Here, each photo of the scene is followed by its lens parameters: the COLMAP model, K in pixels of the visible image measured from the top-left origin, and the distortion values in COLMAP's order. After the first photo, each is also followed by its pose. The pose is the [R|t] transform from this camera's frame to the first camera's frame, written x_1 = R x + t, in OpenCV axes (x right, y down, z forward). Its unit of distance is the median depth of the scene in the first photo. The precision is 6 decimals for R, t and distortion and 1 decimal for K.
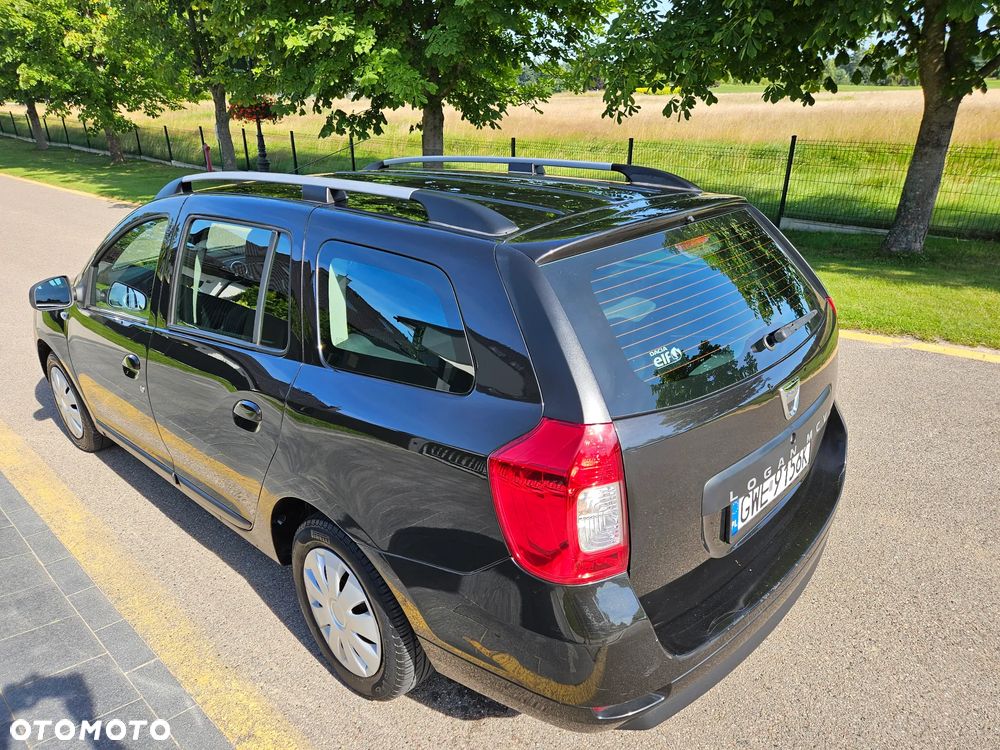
lens RADIAL K [[667.5, 0, 499.8], [0, 667.5, 369.6], [0, 0, 1]] dist [0.068946, -0.054964]
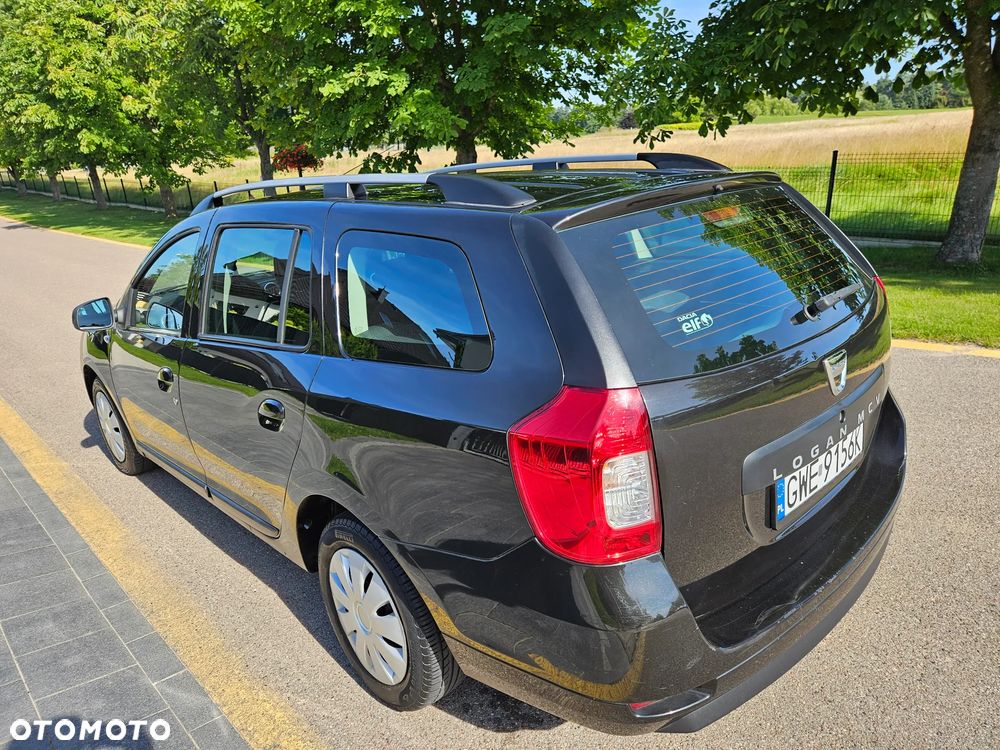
lens RADIAL K [[667.5, 0, 493.6], [0, 667.5, 379.4], [0, 0, 1]] dist [0.068946, -0.054964]
pose [[0.997056, -0.027704, -0.071496, 0.016516], [0.024042, 0.998379, -0.051581, 0.053130], [0.072809, 0.049710, 0.996106, 0.026219]]
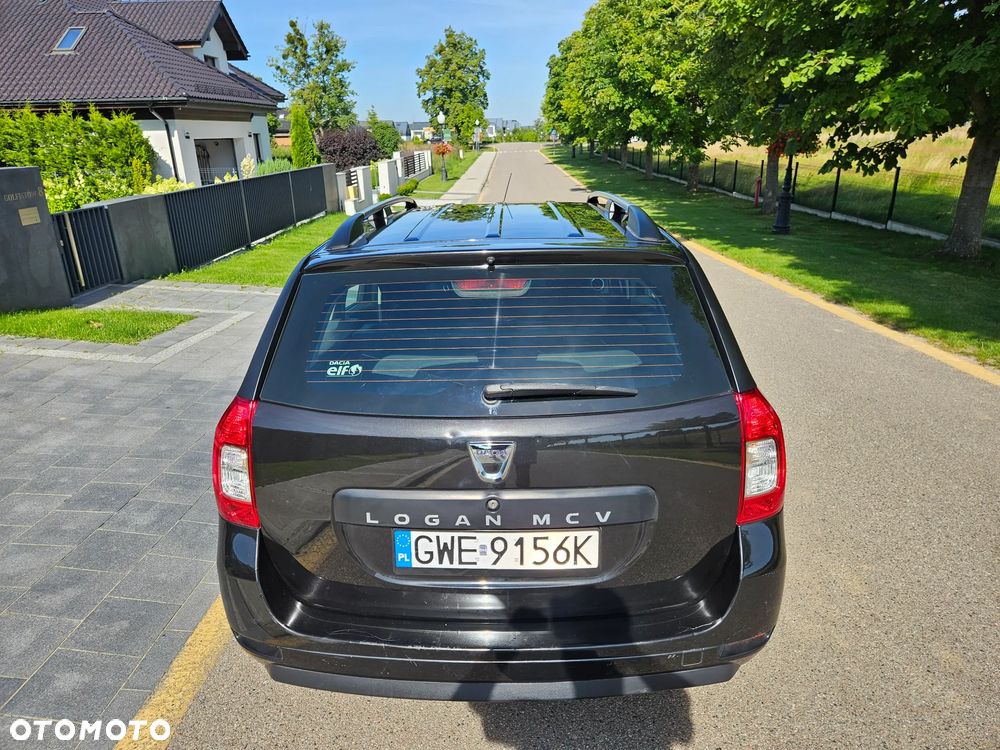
lens RADIAL K [[667.5, 0, 518.3], [0, 667.5, 366.3], [0, 0, 1]] dist [0.068946, -0.054964]
pose [[0.669363, 0.230619, -0.706235, 0.645788], [-0.264412, 0.962308, 0.063633, -0.090396], [0.694291, 0.144143, 0.705112, 0.215701]]
